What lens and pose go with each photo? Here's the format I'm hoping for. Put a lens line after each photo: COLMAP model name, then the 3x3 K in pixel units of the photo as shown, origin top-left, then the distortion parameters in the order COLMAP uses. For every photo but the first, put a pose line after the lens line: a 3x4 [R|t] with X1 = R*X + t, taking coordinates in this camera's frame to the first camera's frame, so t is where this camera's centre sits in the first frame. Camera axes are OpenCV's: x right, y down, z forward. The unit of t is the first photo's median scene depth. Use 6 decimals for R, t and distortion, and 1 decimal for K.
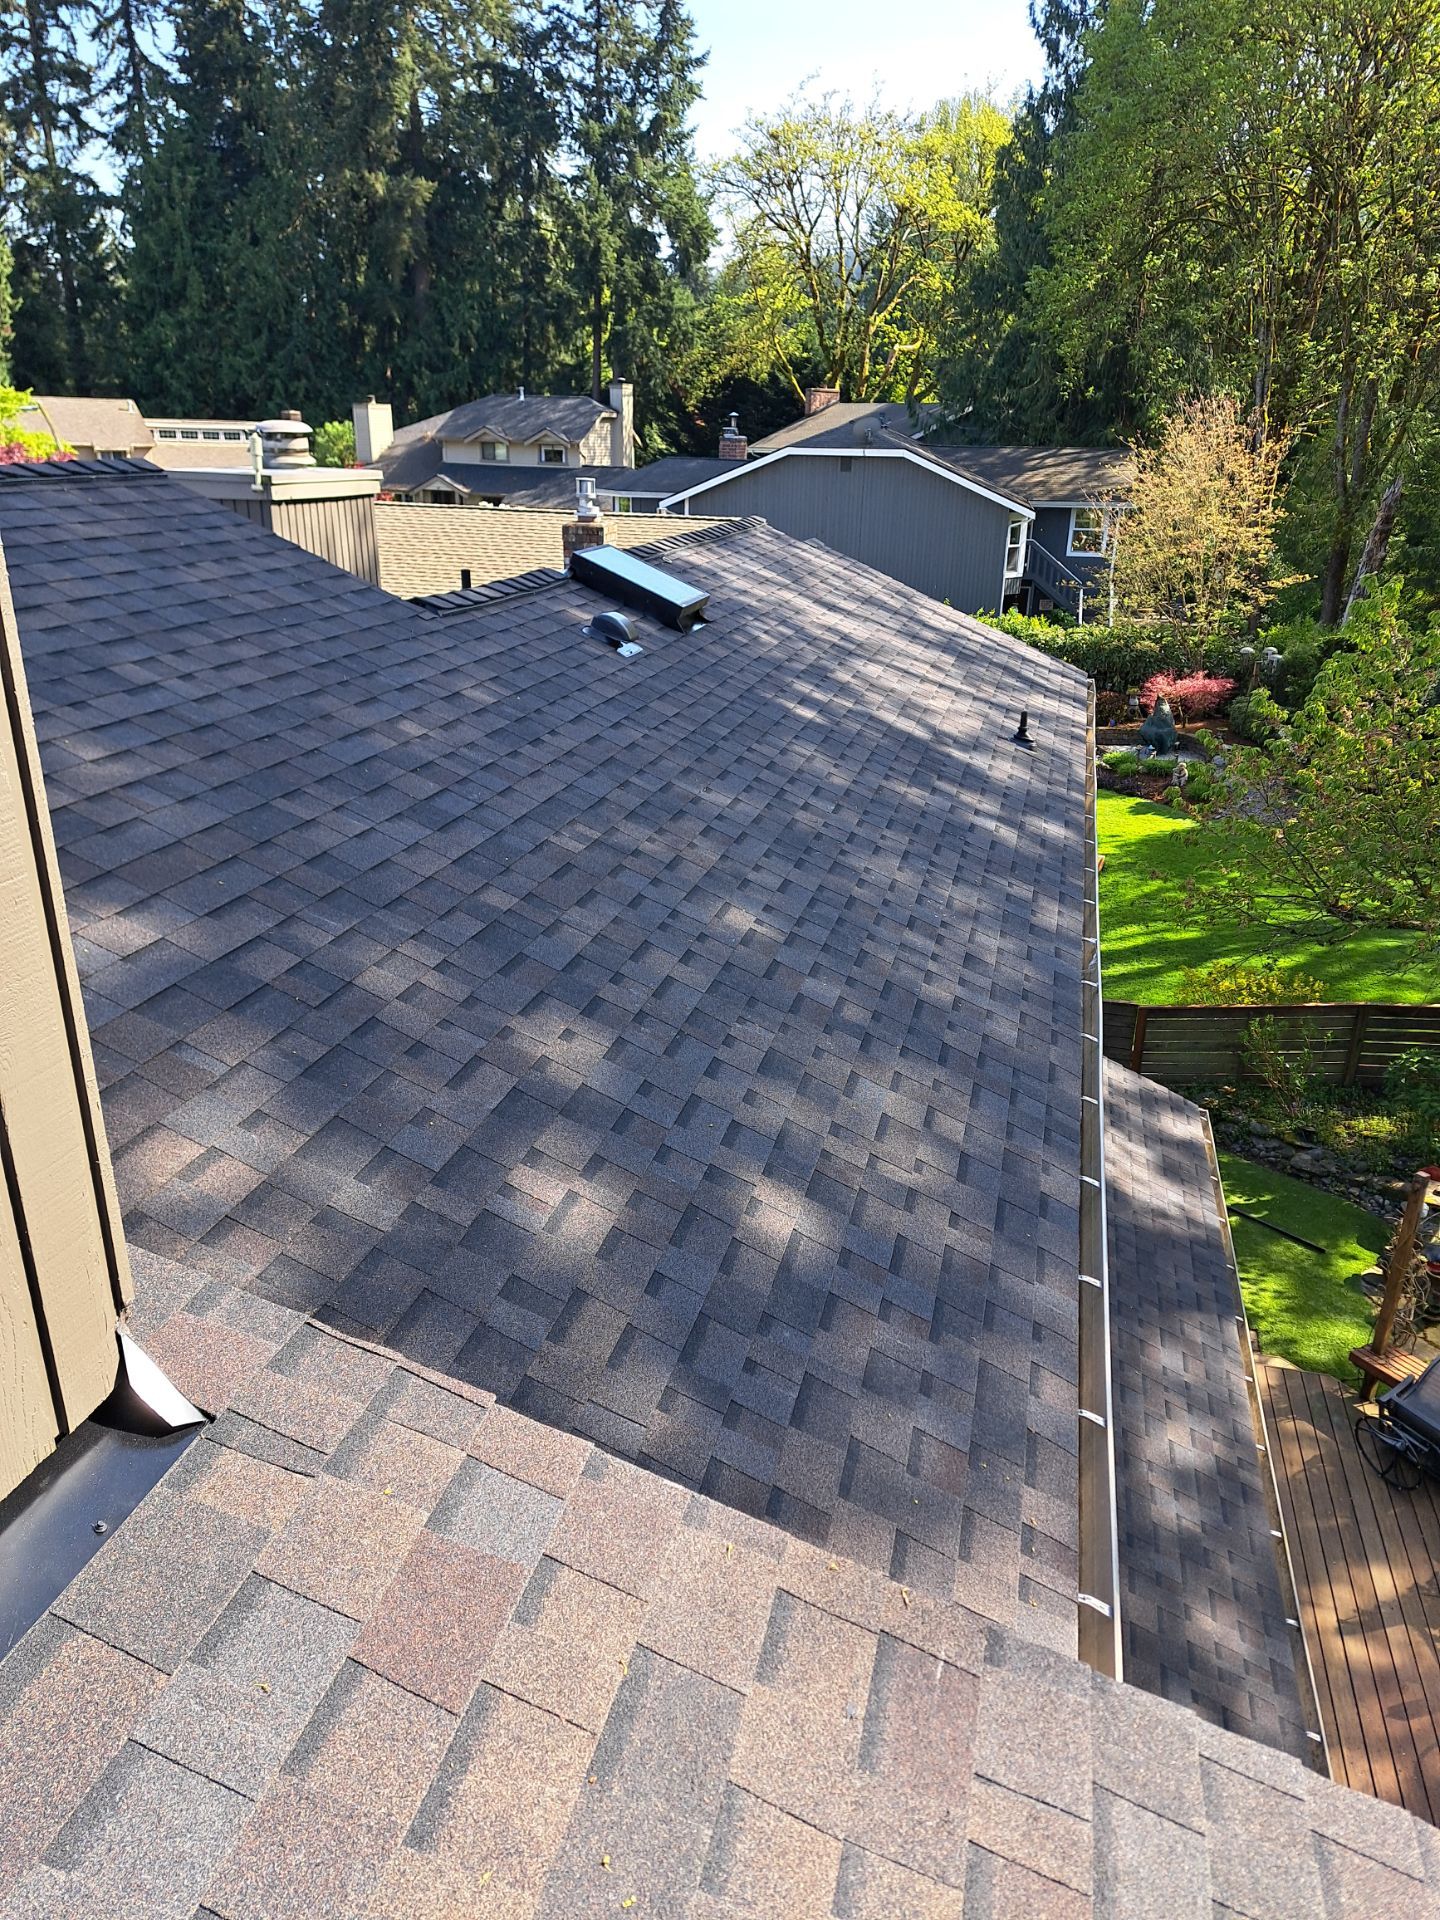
lens RADIAL K [[1368.0, 0, 755.0], [0, 1368.0, 1032.2], [0, 0, 1]] dist [0.048062, -0.053506]
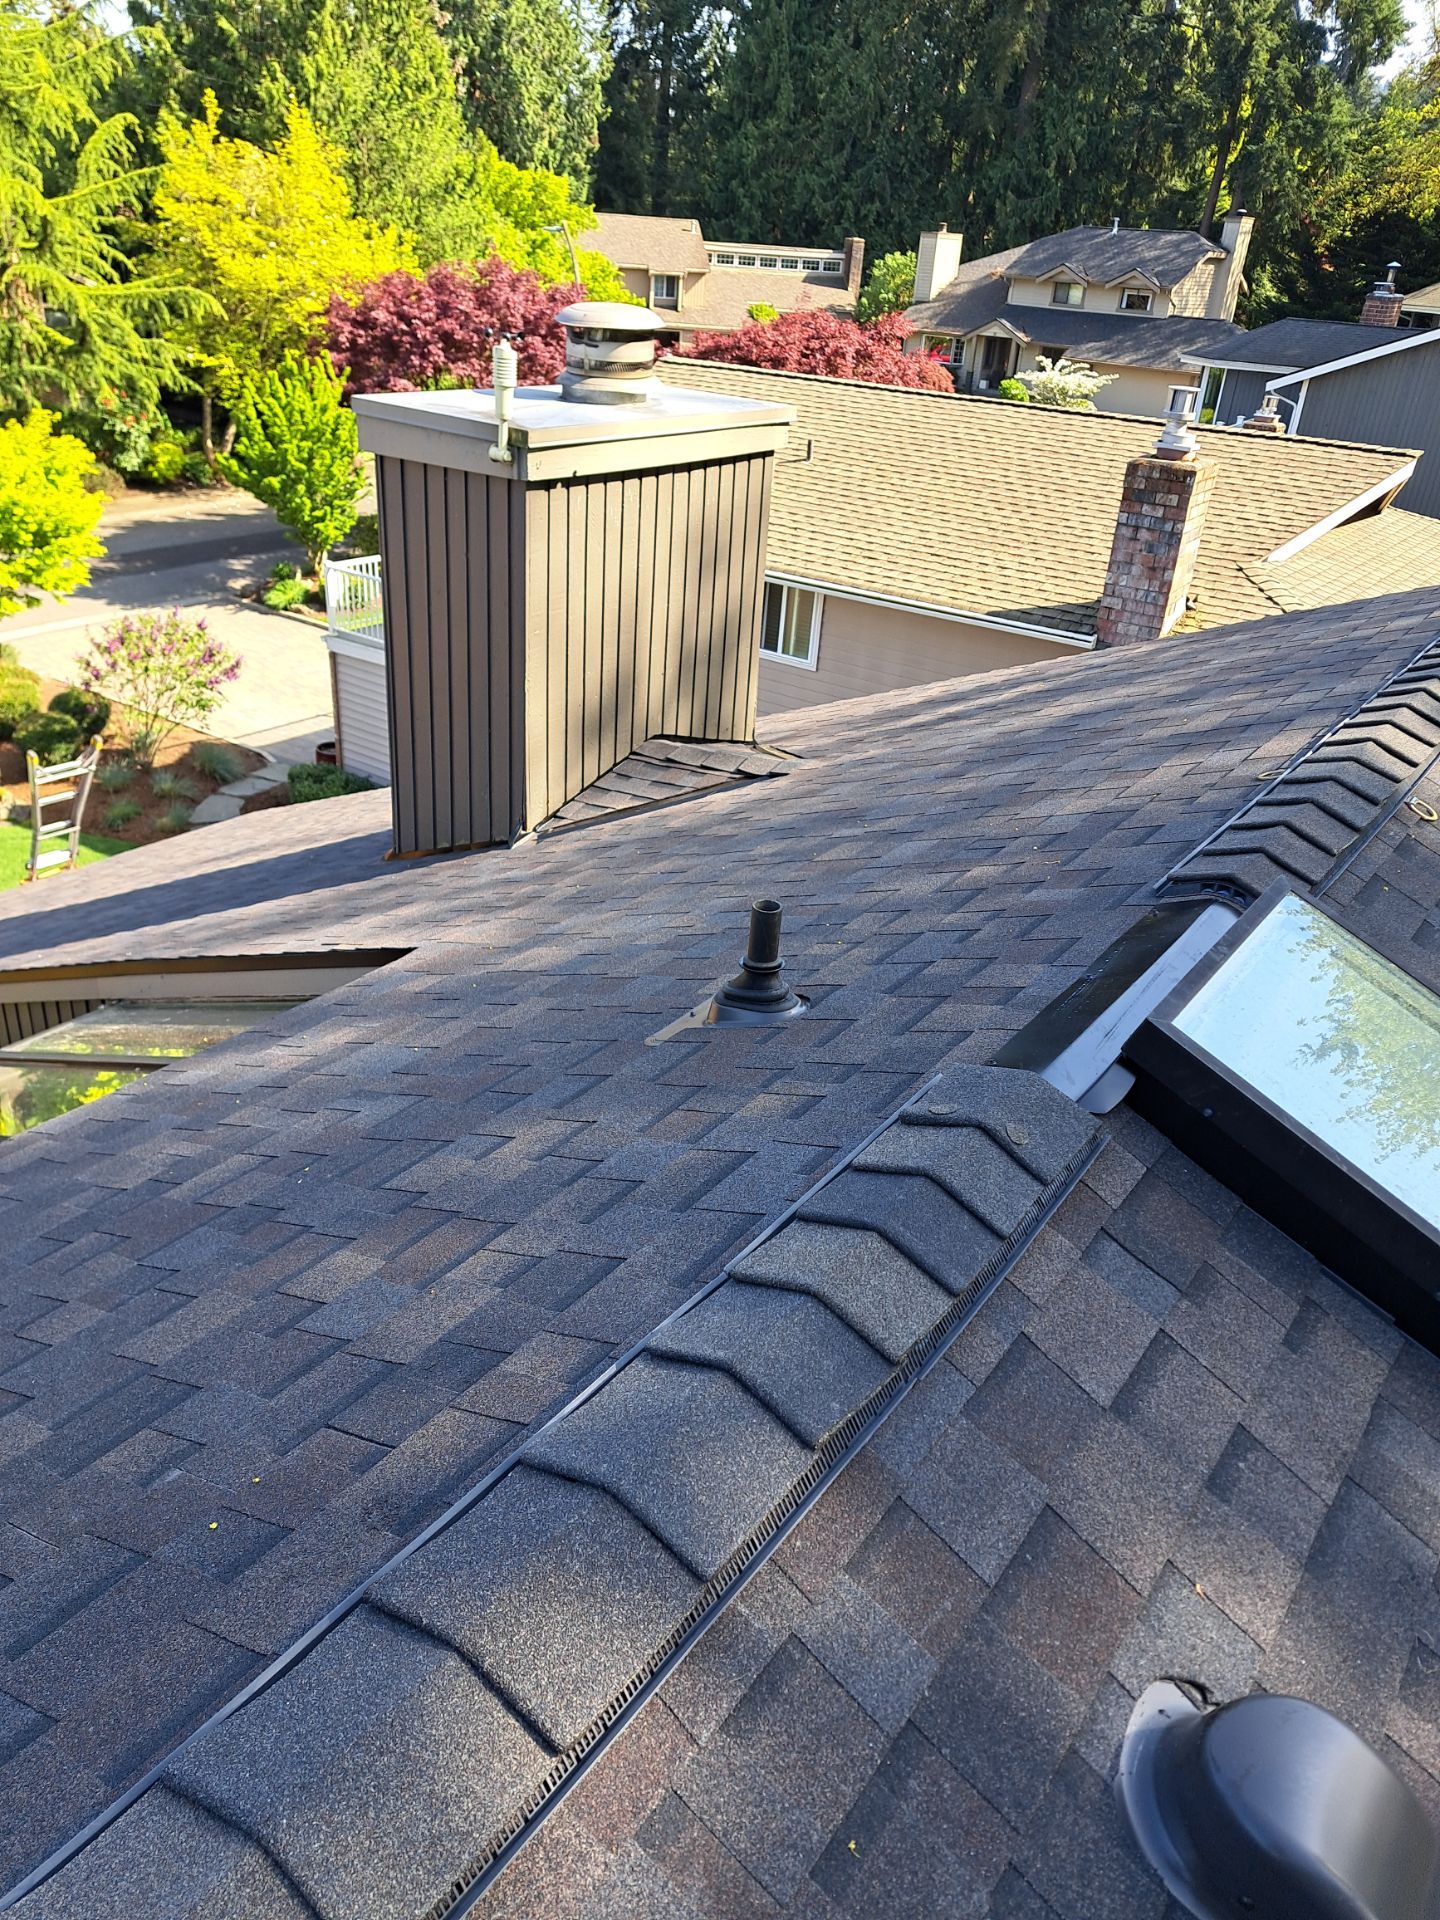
lens RADIAL K [[1381.5, 0, 715.6], [0, 1381.5, 986.5], [0, 0, 1]] dist [0.039934, -0.034624]
pose [[0.920916, 0.213572, -0.326037, -0.015138], [-0.190435, 0.976417, 0.101708, -0.044053], [0.340070, -0.031575, 0.939870, 0.089979]]
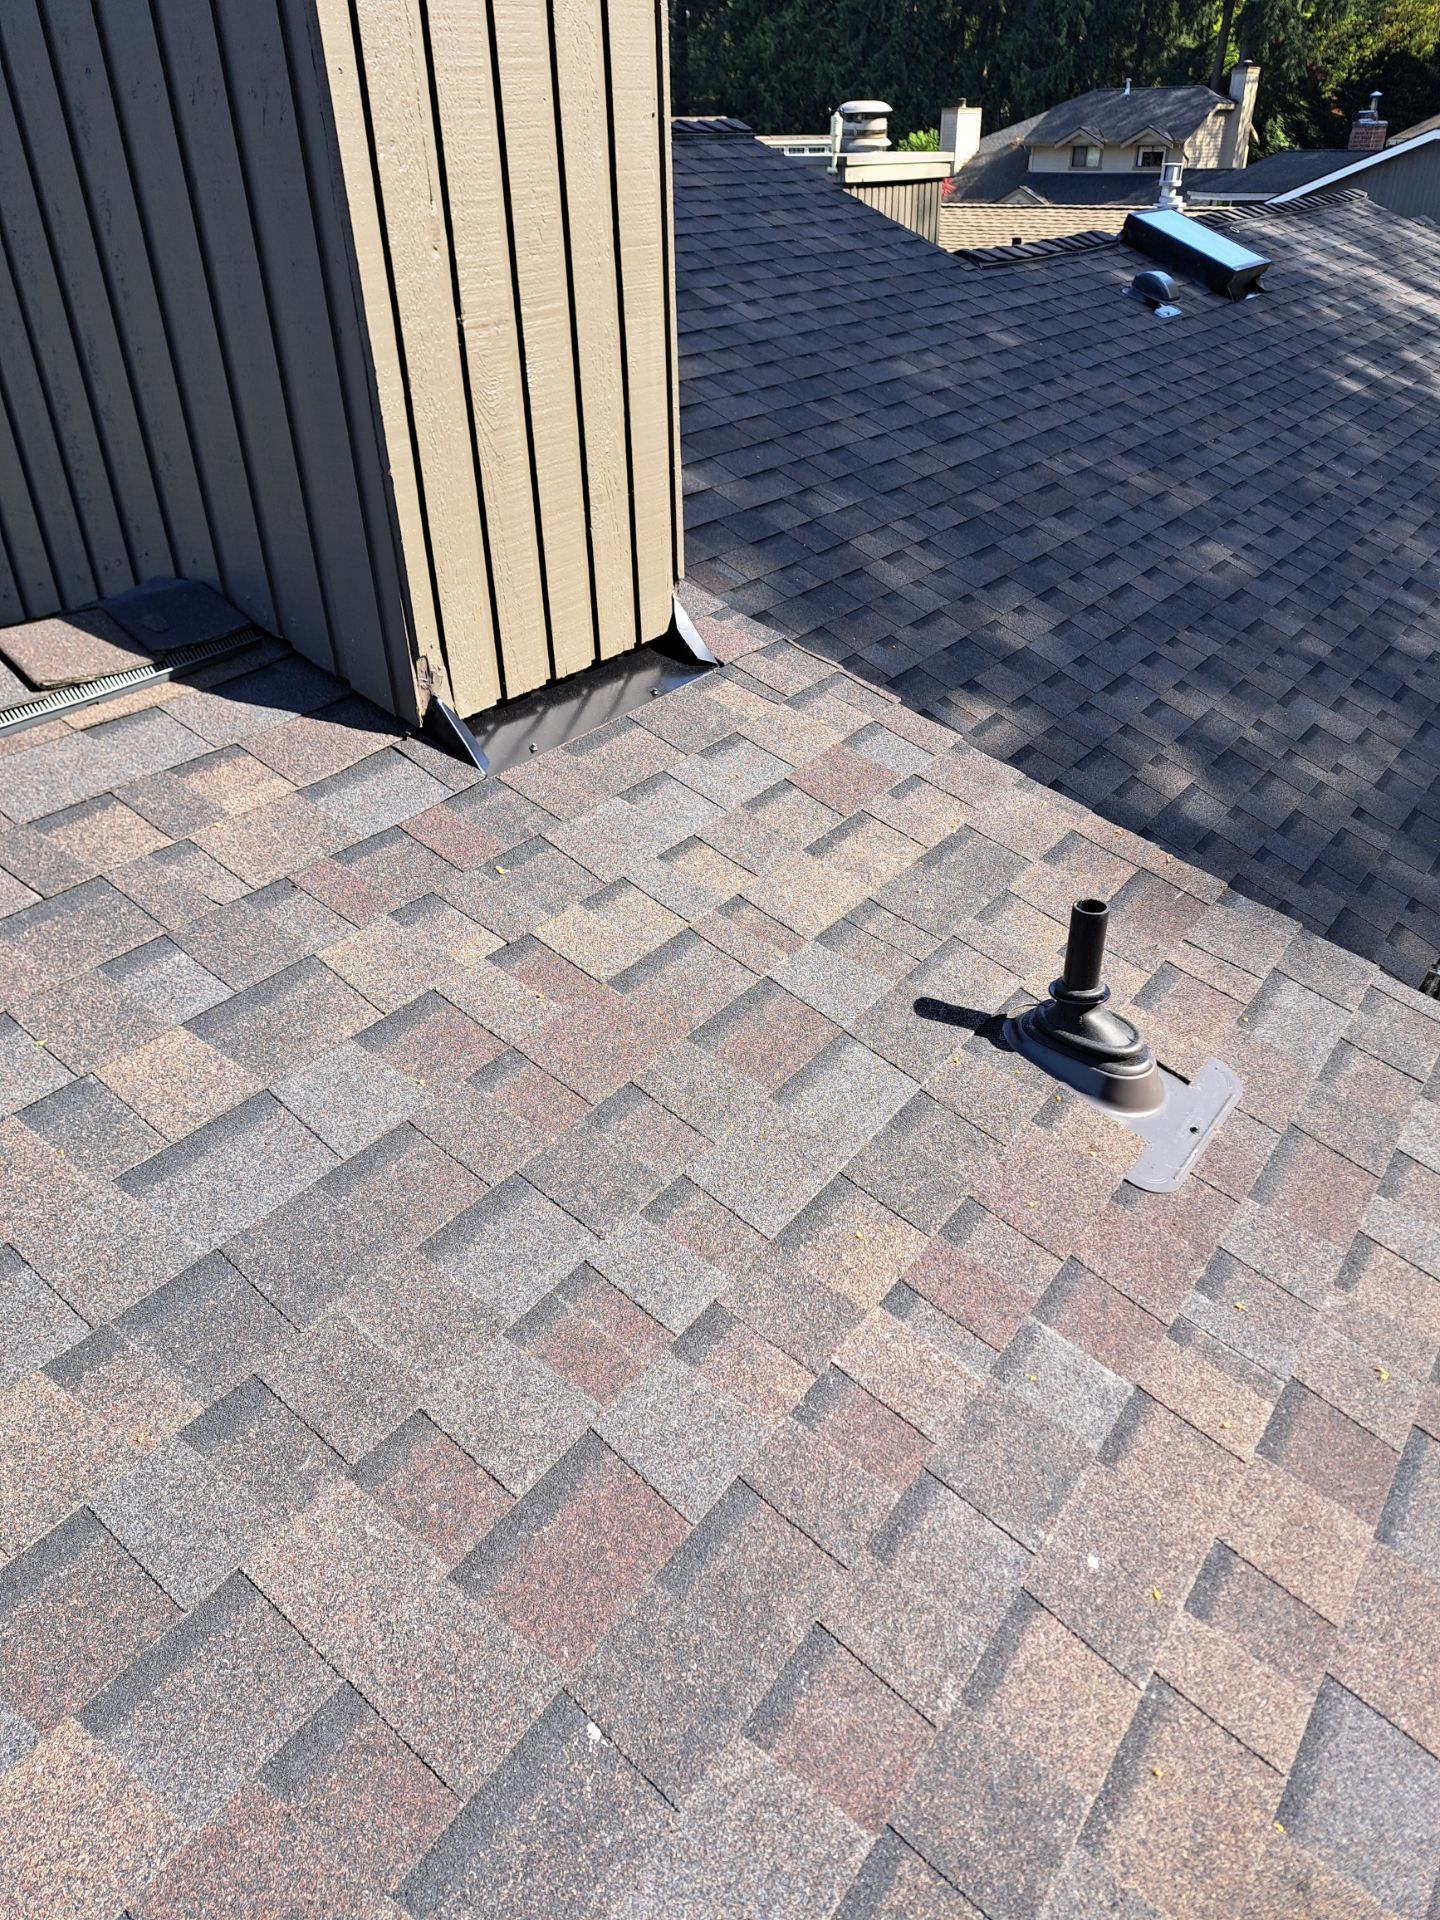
lens RADIAL K [[1395.5, 0, 718.8], [0, 1395.5, 1011.6], [0, 0, 1]] dist [0.055444, -0.047647]
pose [[0.923216, 0.170467, -0.344403, 0.005074], [-0.120956, 0.979577, 0.160618, 0.009730], [0.364750, -0.106627, 0.924980, -0.011824]]
